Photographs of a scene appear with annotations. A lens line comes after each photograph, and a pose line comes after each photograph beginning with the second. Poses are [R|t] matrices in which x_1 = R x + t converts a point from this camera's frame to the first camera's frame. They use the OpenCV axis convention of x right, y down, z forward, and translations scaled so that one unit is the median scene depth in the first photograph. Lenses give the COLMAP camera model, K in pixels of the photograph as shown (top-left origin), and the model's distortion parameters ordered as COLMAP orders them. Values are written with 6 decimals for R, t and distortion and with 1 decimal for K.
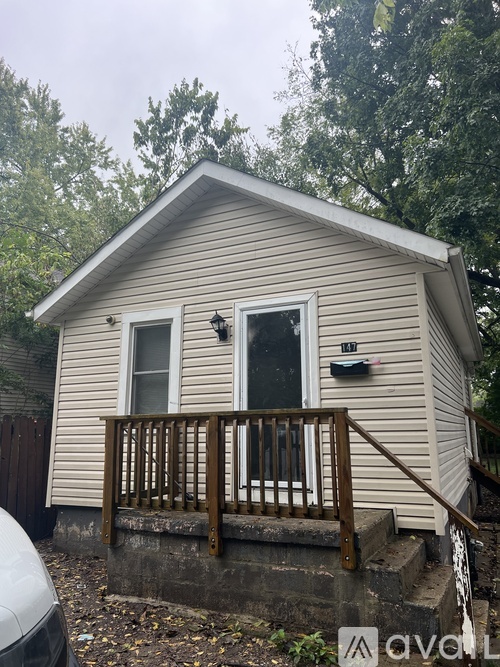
lens RADIAL K [[500.9, 0, 250.8], [0, 500.9, 333.7], [0, 0, 1]] dist [0.032631, -0.028516]
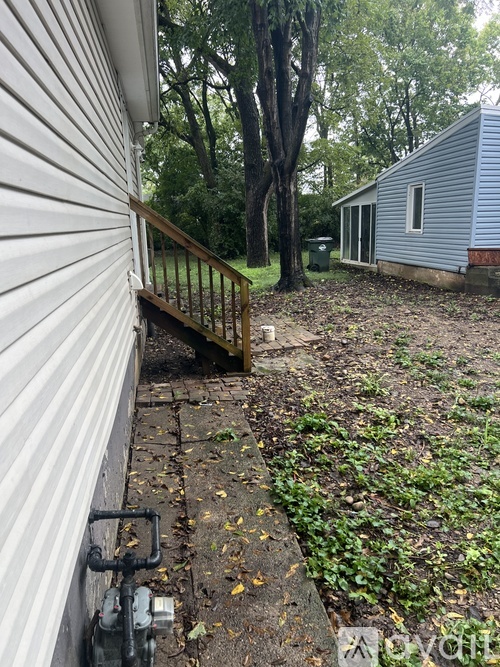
lens RADIAL K [[500.9, 0, 250.3], [0, 500.9, 333.9], [0, 0, 1]] dist [0.032631, -0.028516]
pose [[0.813896, -0.144303, 0.562806, 0.123136], [-0.087927, 0.926919, 0.364816, 0.045138], [-0.574319, -0.346408, 0.741727, 0.284813]]
